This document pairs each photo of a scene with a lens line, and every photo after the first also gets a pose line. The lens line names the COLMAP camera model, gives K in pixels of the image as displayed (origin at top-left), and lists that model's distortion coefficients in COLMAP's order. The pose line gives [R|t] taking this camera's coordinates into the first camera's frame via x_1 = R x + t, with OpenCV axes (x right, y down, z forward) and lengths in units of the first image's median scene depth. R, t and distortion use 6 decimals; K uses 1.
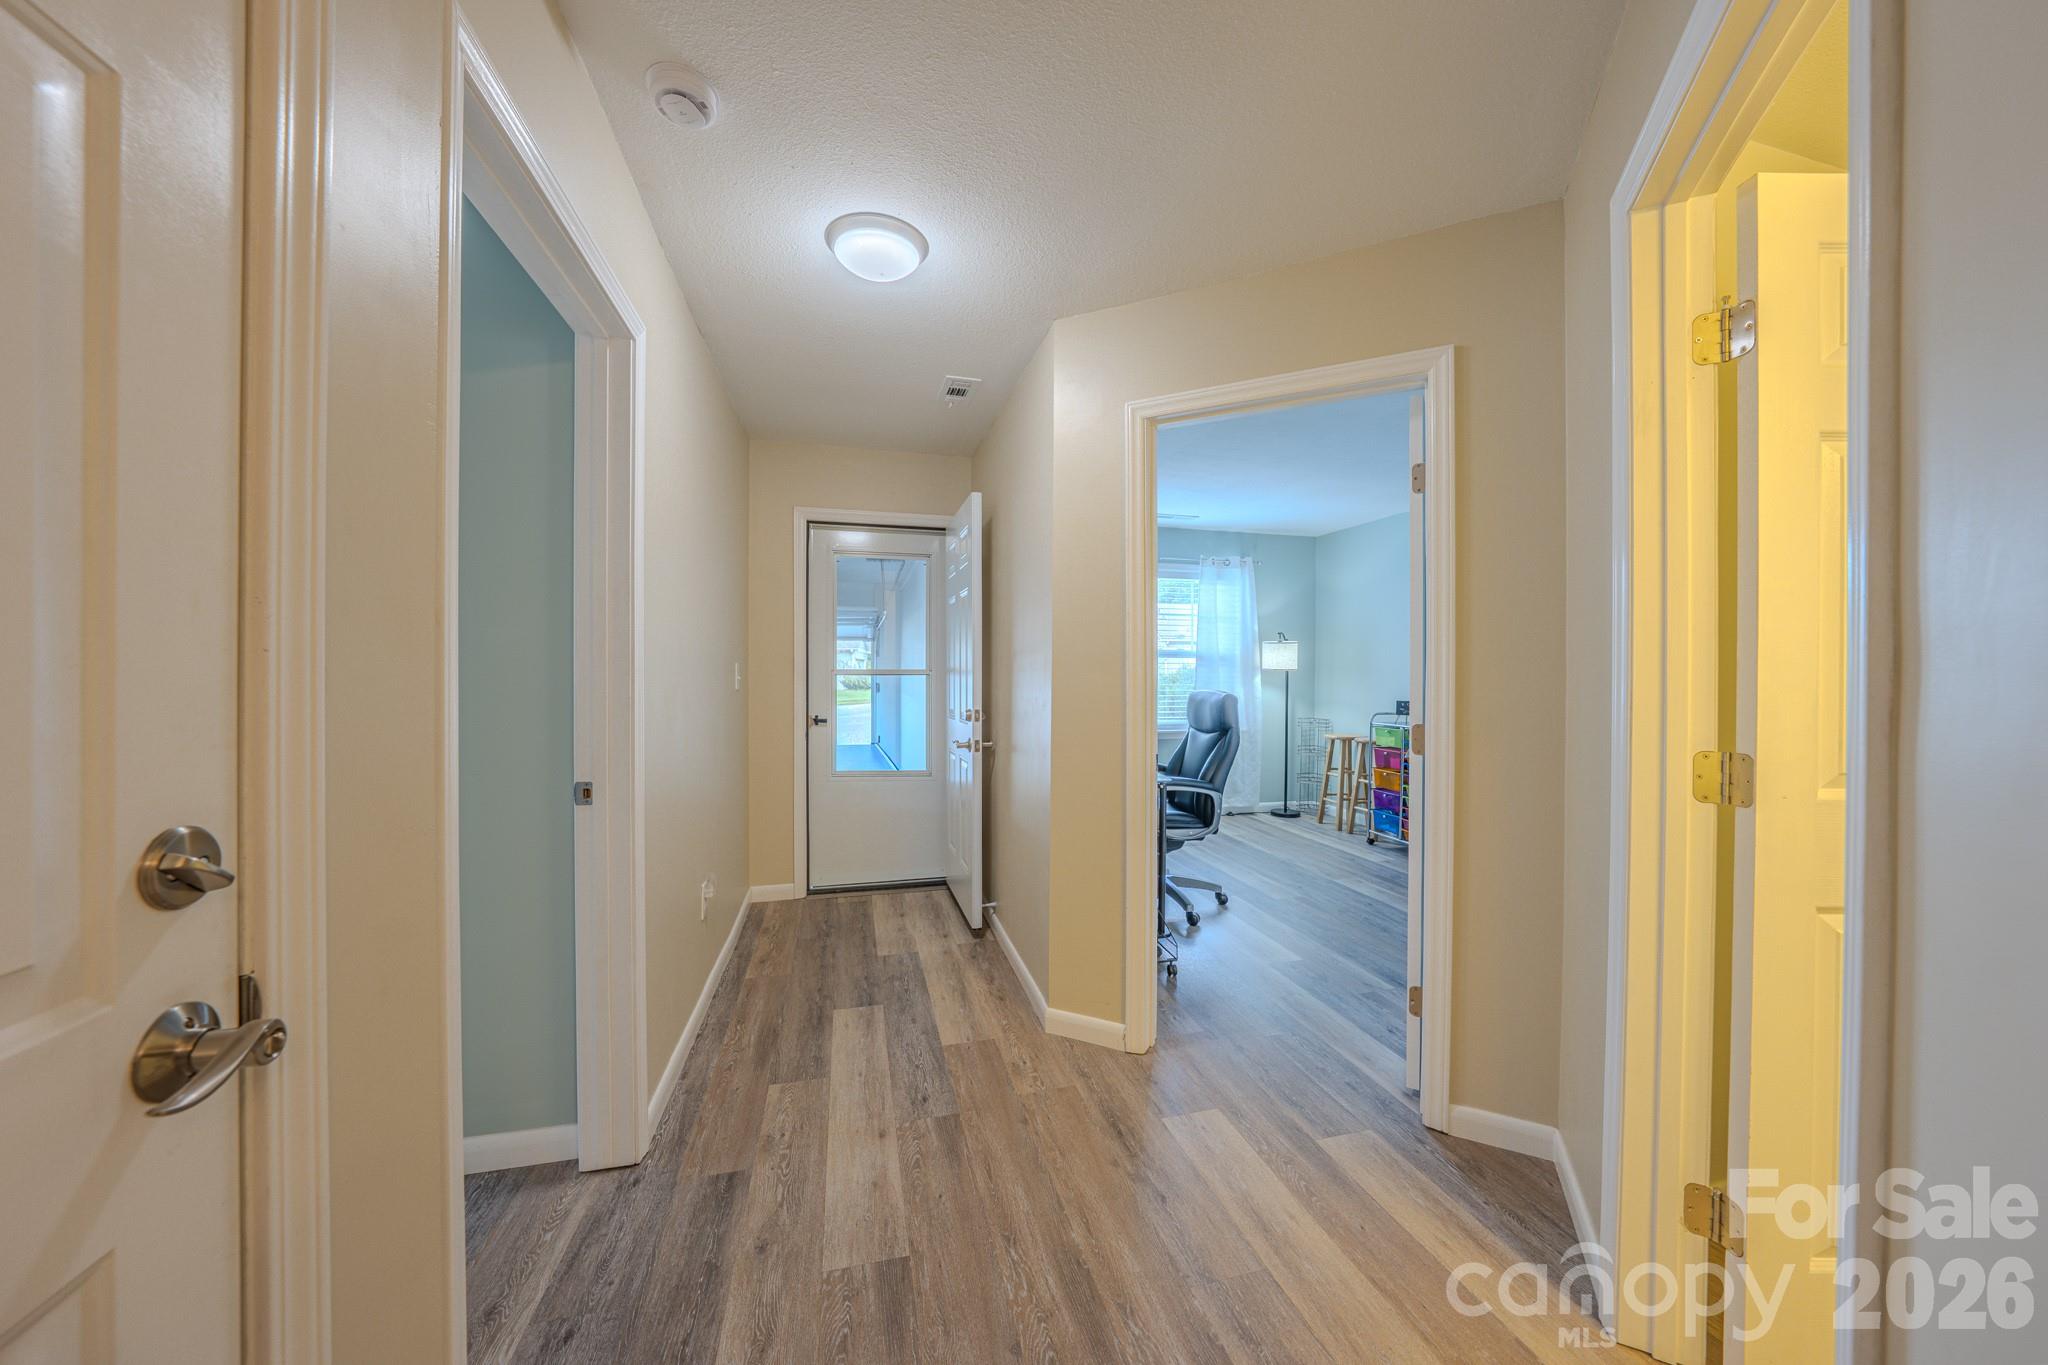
lens RADIAL K [[712.5, 0, 1058.2], [0, 712.5, 681.5], [0, 0, 1]] dist [-0.001174, -0.000076]
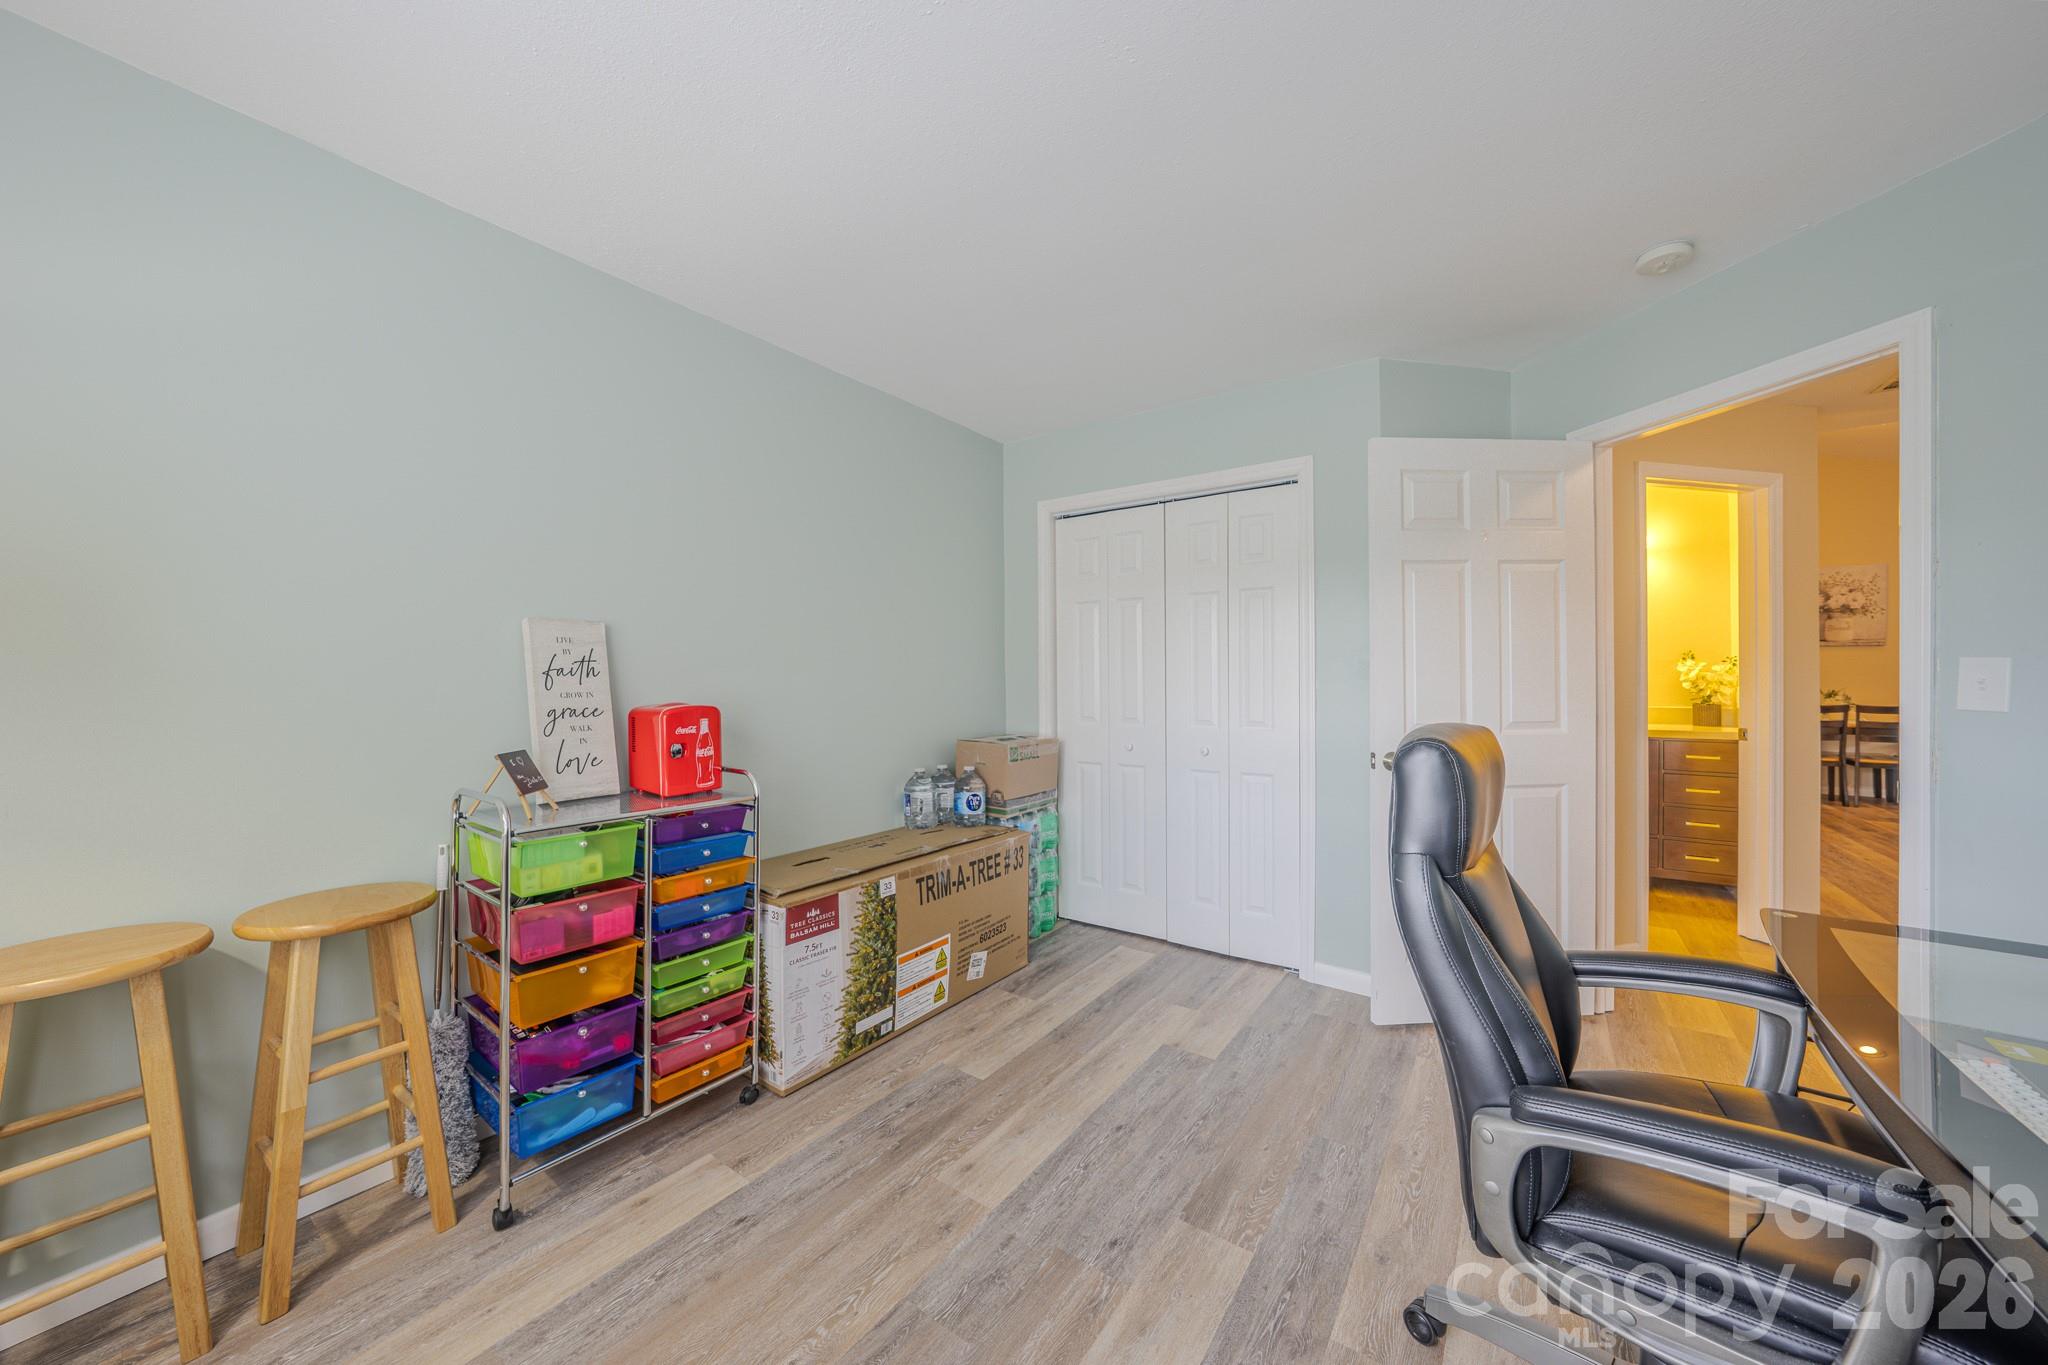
lens RADIAL K [[715.5, 0, 1029.7], [0, 715.5, 678.5], [0, 0, 1]] dist [-0.000228, 0.000116]
pose [[-0.615071, -0.006342, 0.788446, 0.050812], [0.008742, 0.999851, 0.014862, -0.010116], [-0.788423, 0.016034, -0.614924, 0.890295]]
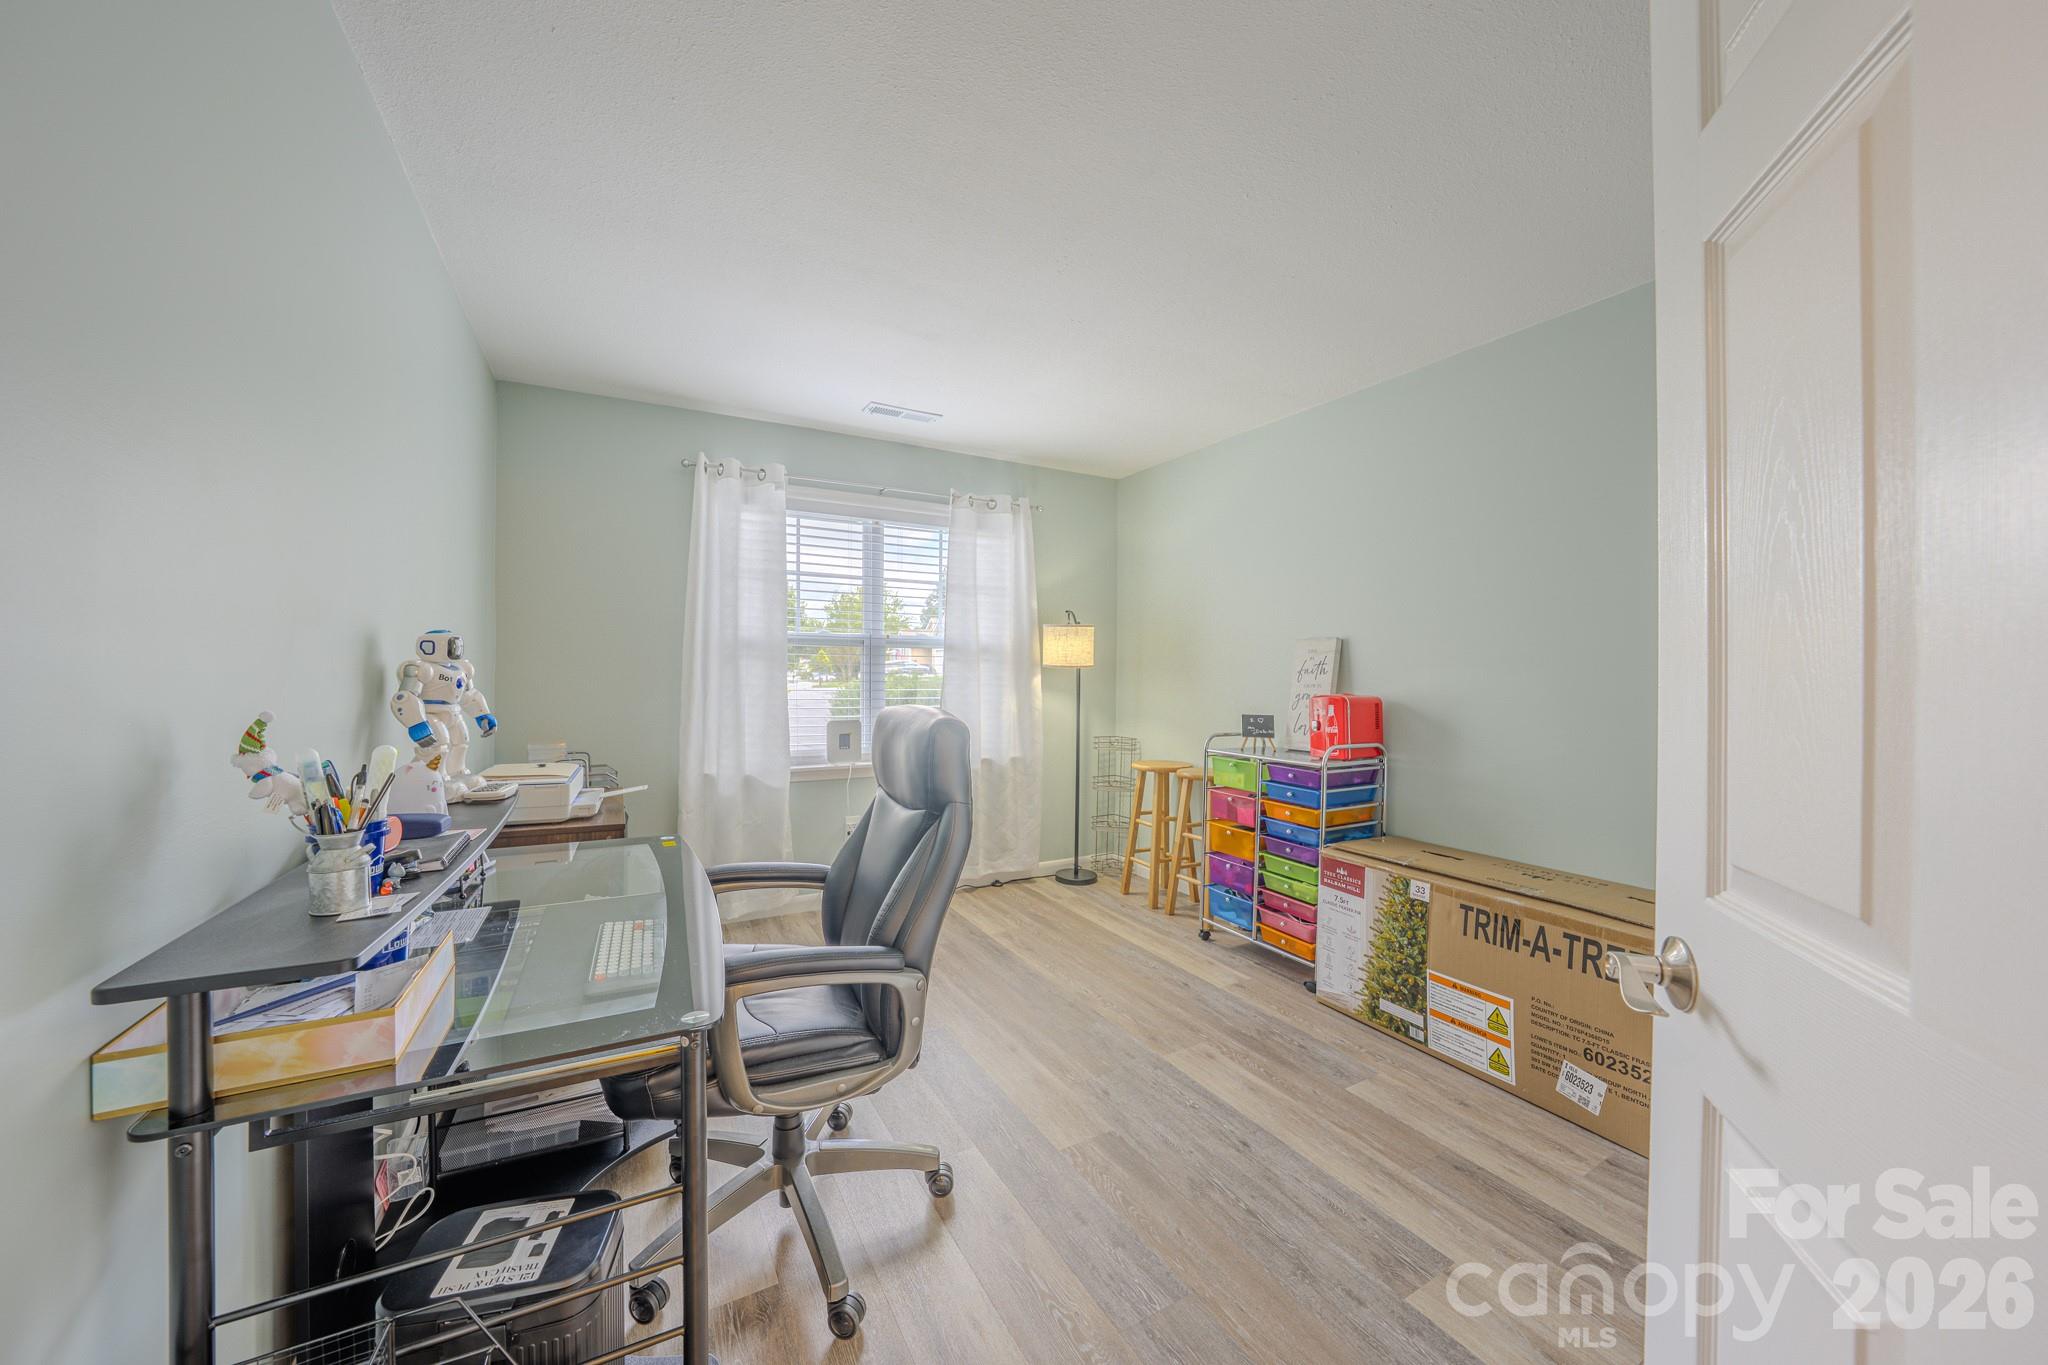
lens RADIAL K [[715.5, 0, 1029.7], [0, 715.5, 678.5], [0, 0, 1]] dist [-0.000228, 0.000116]
pose [[0.969664, 0.001110, 0.244439, 0.115168], [0.000416, 0.999981, -0.006191, -0.001154], [-0.244441, 0.006105, 0.969645, 0.368039]]
